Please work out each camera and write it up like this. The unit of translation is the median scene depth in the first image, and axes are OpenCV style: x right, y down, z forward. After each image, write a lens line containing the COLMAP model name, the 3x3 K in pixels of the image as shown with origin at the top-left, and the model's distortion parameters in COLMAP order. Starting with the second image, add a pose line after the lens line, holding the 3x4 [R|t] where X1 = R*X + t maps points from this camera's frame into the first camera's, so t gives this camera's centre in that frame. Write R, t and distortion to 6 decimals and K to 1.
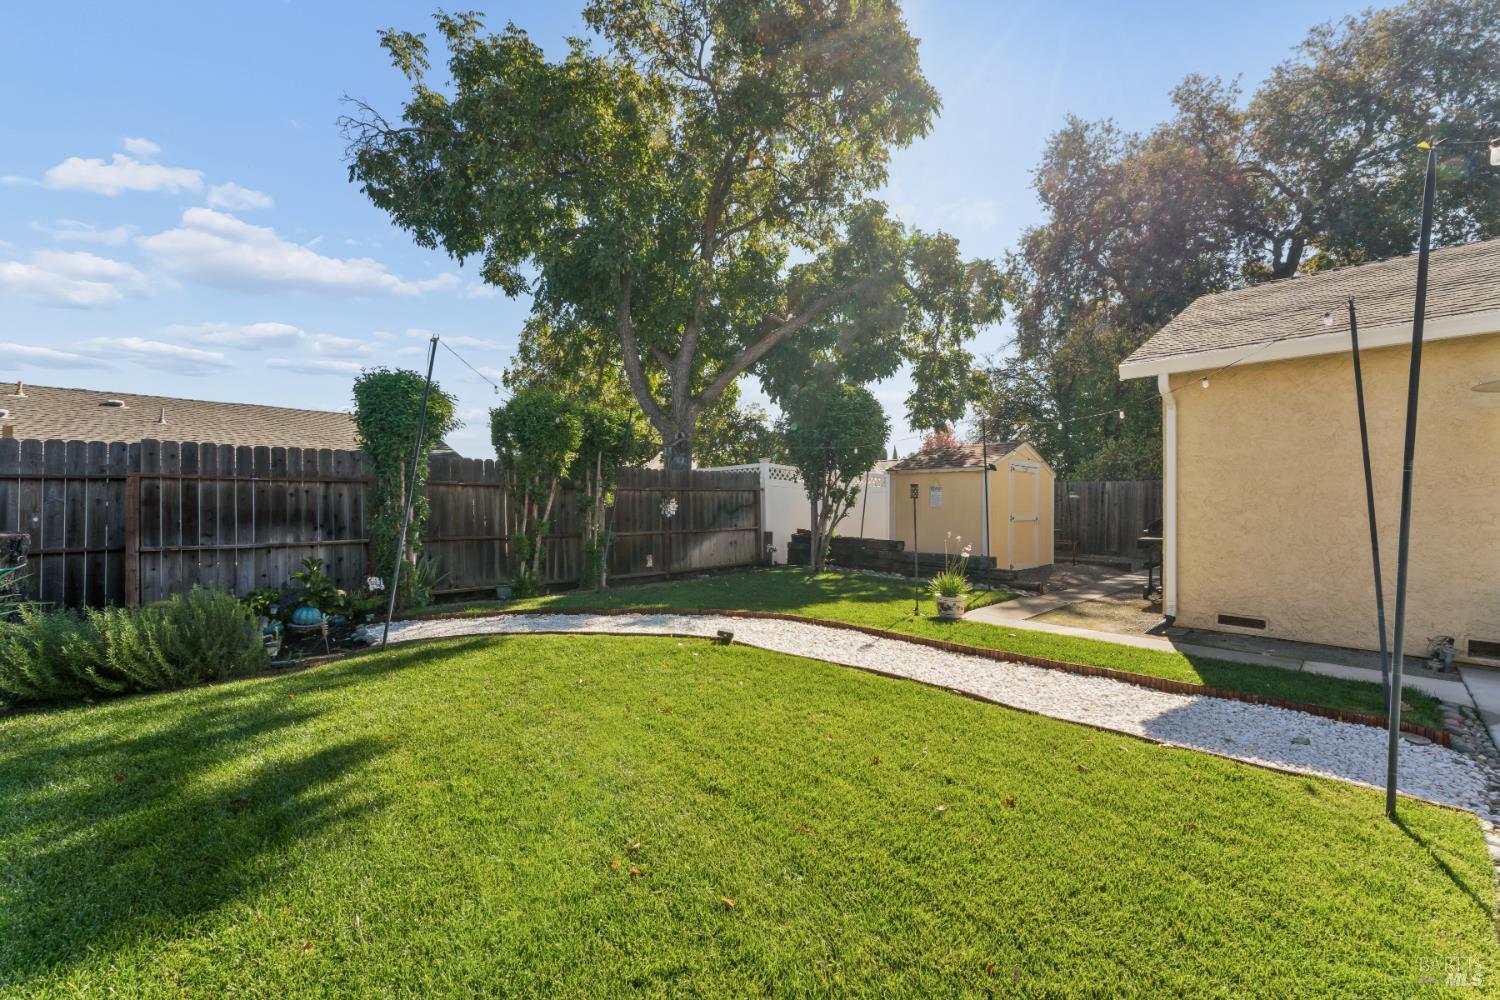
lens RADIAL K [[600.3, 0, 750.0], [0, 600.3, 500.0], [0, 0, 1]] dist [-0.000103, -0.000274]
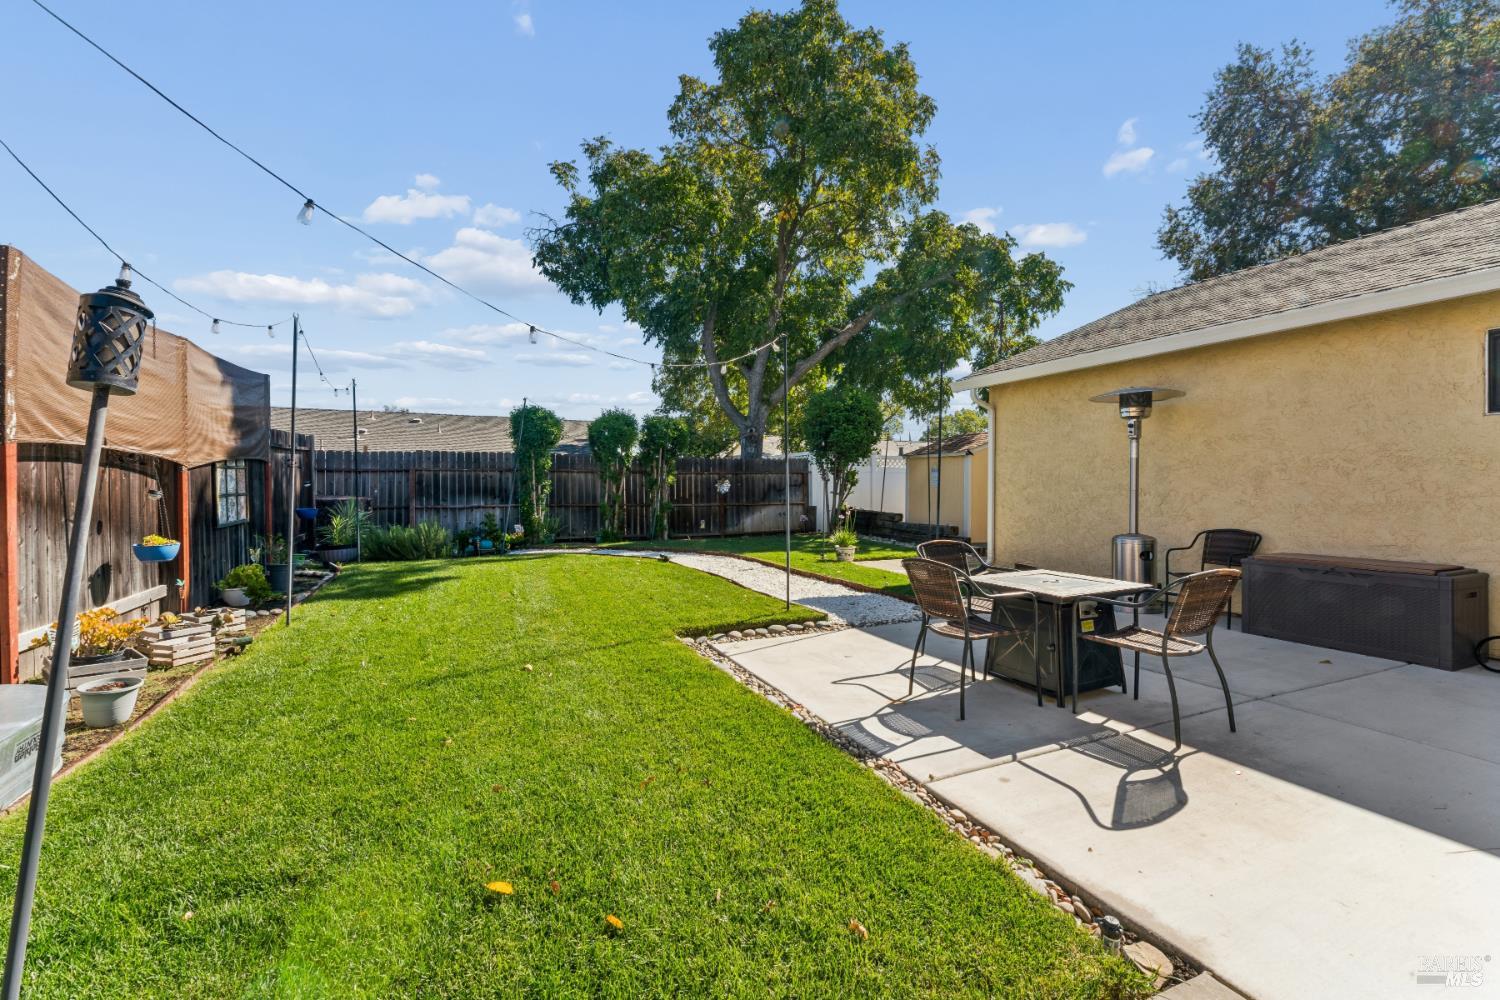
lens RADIAL K [[608.3, 0, 735.2], [0, 608.3, 486.8], [0, 0, 1]] dist [-0.000648, -0.000055]
pose [[0.939531, 0.000177, -0.342465, 0.329342], [0.003146, 0.999953, 0.009145, 0.001184], [0.342450, -0.009670, 0.939486, -0.259491]]
